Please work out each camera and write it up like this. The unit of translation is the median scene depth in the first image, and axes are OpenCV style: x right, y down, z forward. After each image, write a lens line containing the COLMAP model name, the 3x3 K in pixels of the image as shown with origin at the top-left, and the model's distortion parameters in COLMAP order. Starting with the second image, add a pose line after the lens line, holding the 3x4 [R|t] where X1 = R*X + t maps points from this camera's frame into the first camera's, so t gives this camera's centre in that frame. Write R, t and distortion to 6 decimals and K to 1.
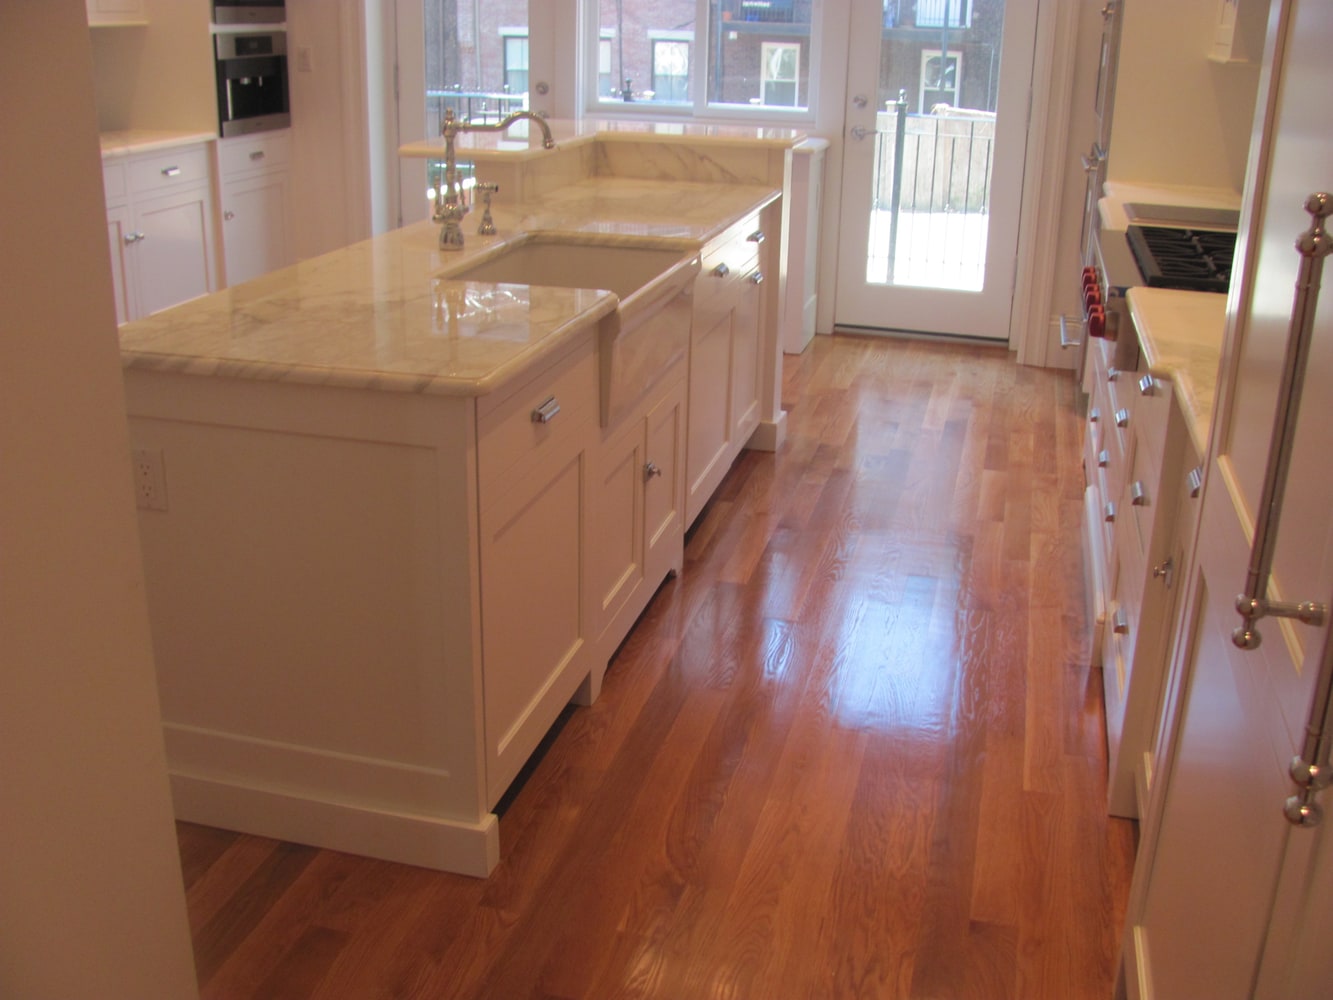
lens RADIAL K [[1392.9, 0, 666.5], [0, 1392.9, 500.0], [0, 0, 1]] dist [-0.220615, 0.286264]
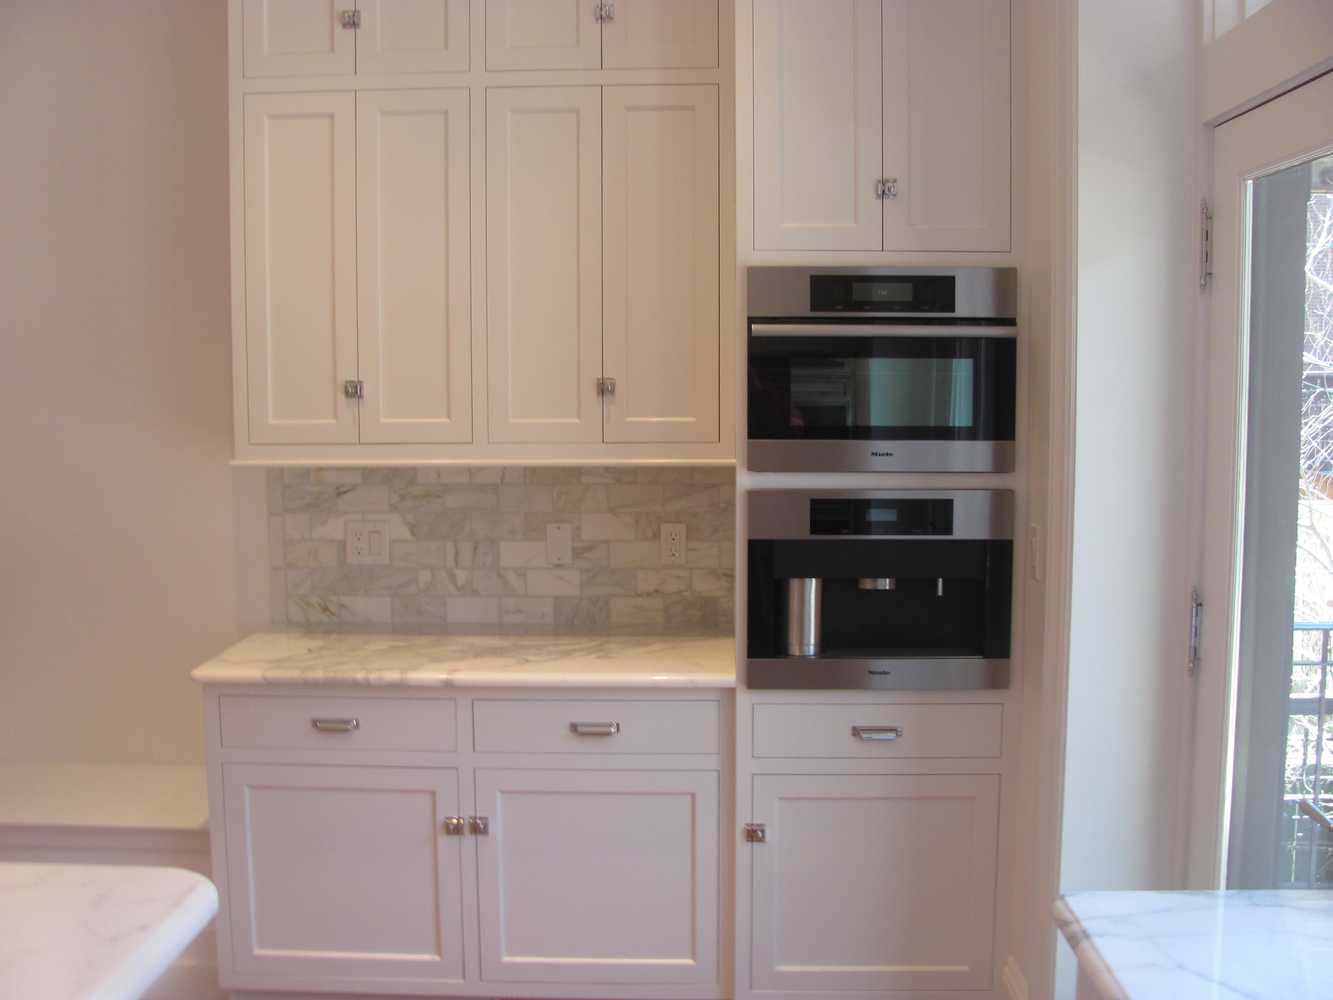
lens RADIAL K [[1392.9, 0, 666.5], [0, 1392.9, 500.0], [0, 0, 1]] dist [-0.220615, 0.286264]
pose [[0.213577, 0.061795, -0.974970, 0.166704], [-0.331728, 0.943287, -0.012882, -0.314787], [0.918881, 0.326176, 0.221963, 0.825314]]
